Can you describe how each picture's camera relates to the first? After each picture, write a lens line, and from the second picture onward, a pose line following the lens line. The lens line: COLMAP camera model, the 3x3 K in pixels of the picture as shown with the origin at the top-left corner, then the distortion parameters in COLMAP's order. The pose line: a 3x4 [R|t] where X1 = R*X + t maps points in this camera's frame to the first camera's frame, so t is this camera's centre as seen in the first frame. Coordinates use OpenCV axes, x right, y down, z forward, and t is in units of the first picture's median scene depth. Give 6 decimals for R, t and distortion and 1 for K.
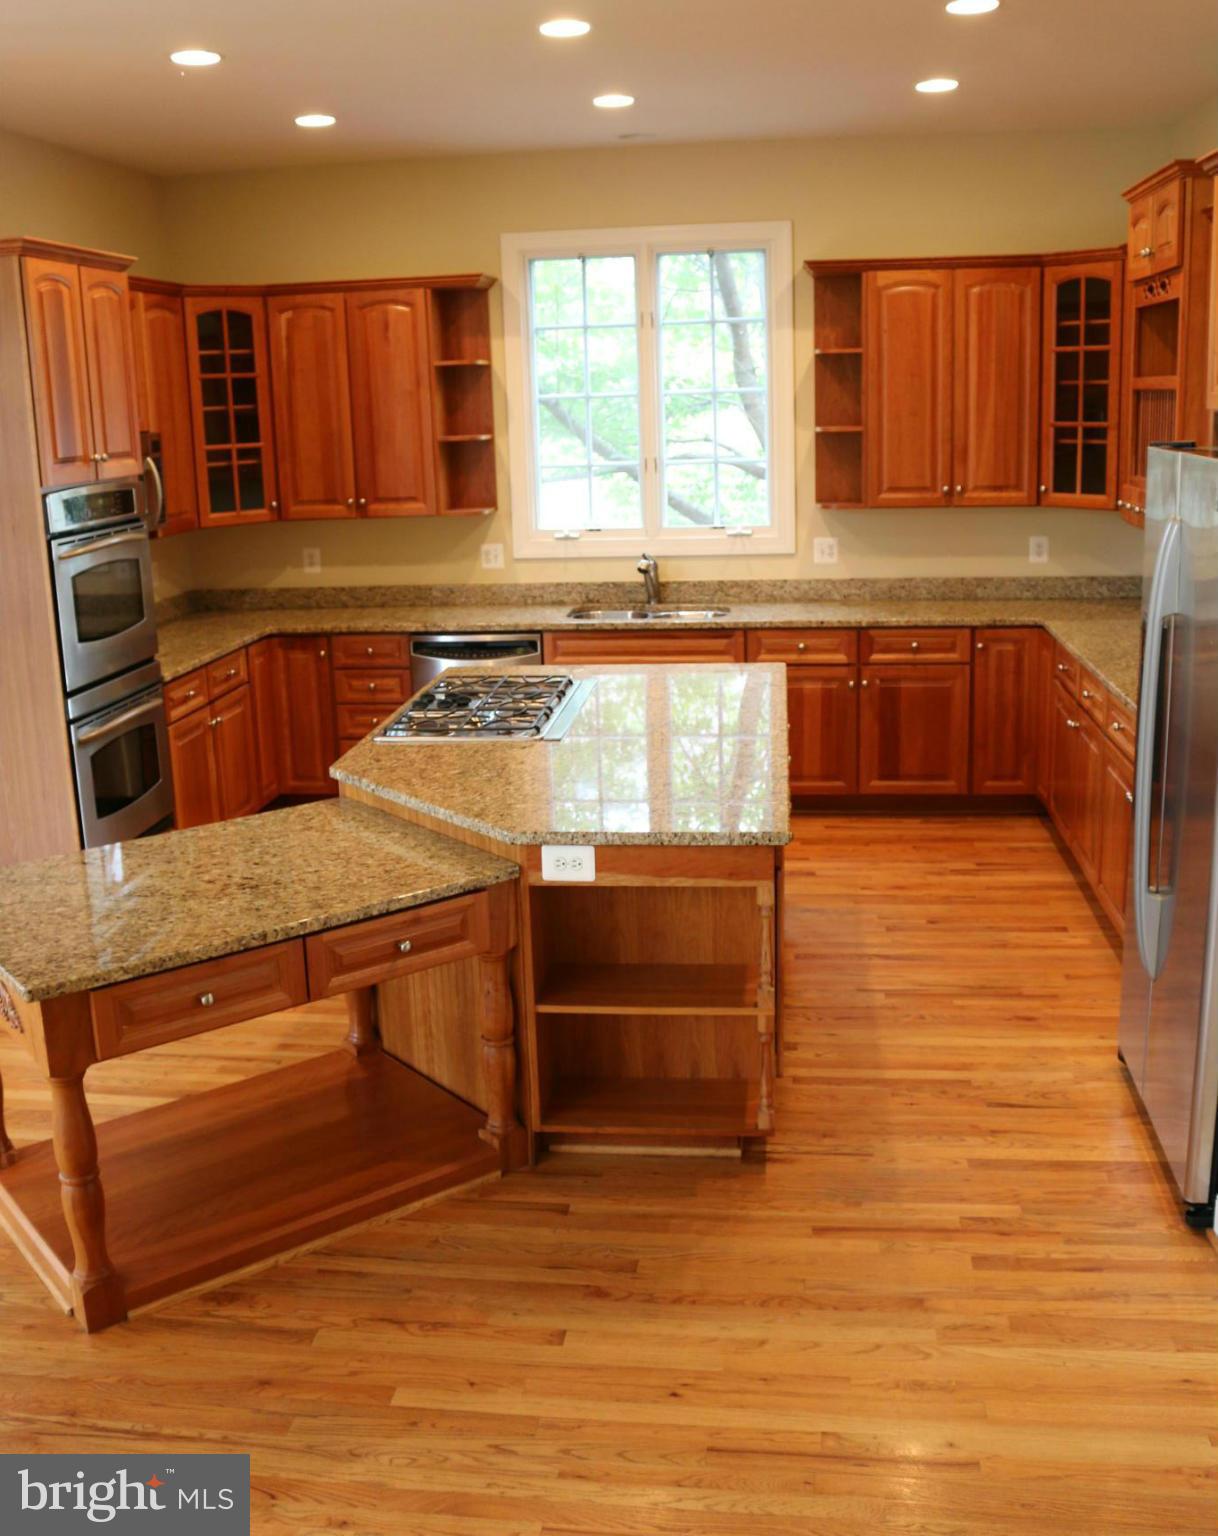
lens RADIAL K [[1466.2, 0, 605.6], [0, 1466.2, 738.8], [0, 0, 1]] dist [-0.162903, 0.123881]
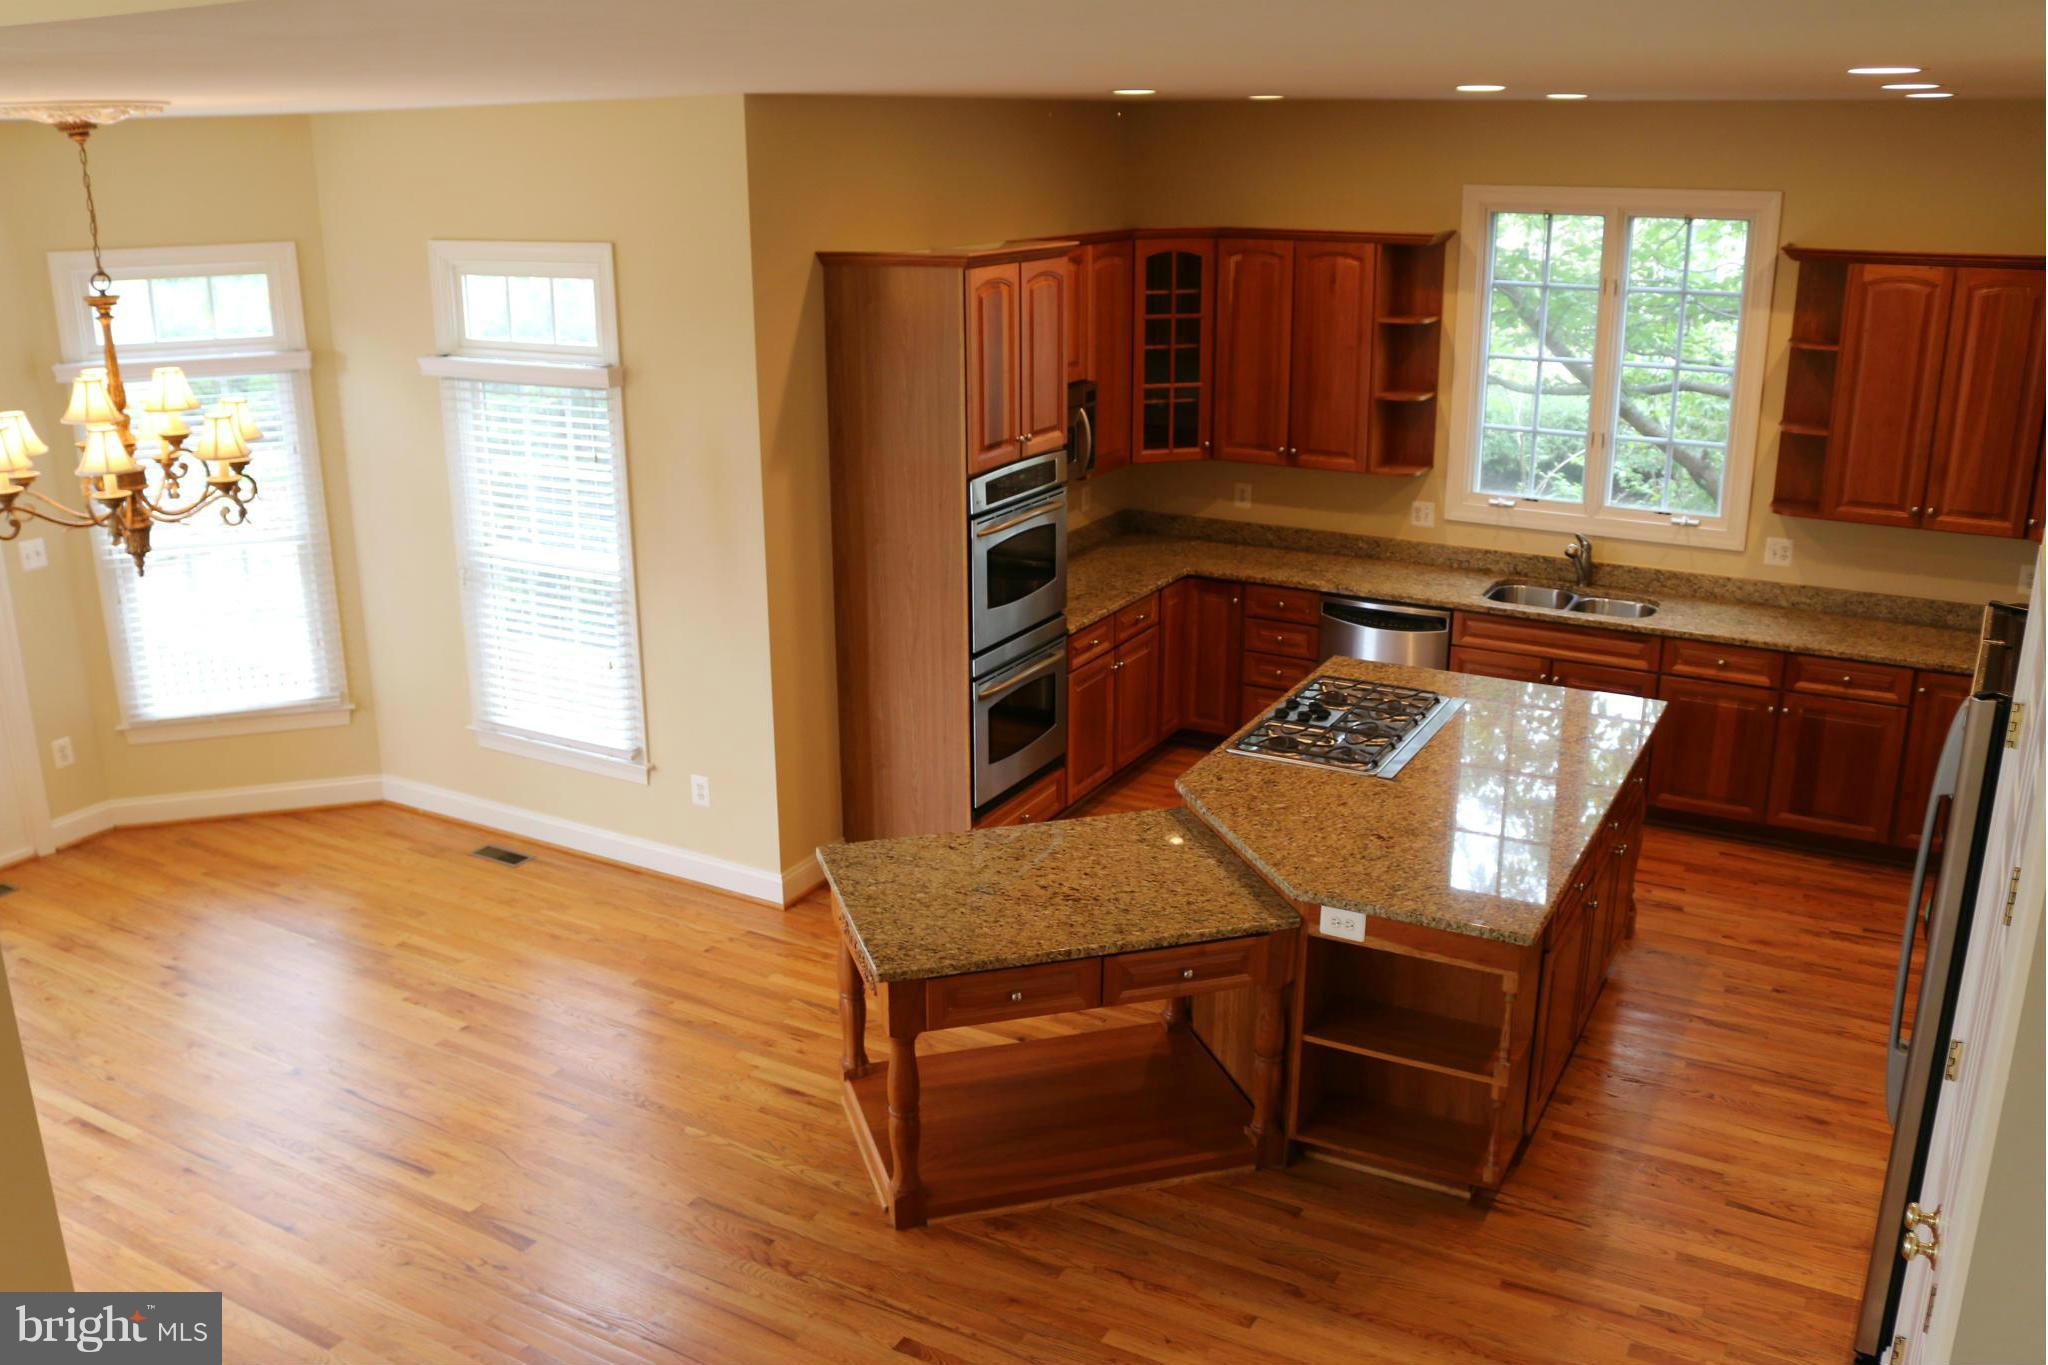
lens RADIAL K [[1707.9, 0, 1024.0], [0, 1707.9, 682.5], [0, 0, 1]] dist [-0.157810, 0.120177]
pose [[0.926388, 0.138490, -0.350180, 0.115834], [-0.110010, 0.988881, 0.100056, -0.131593], [0.360144, -0.054167, 0.931323, -0.199201]]
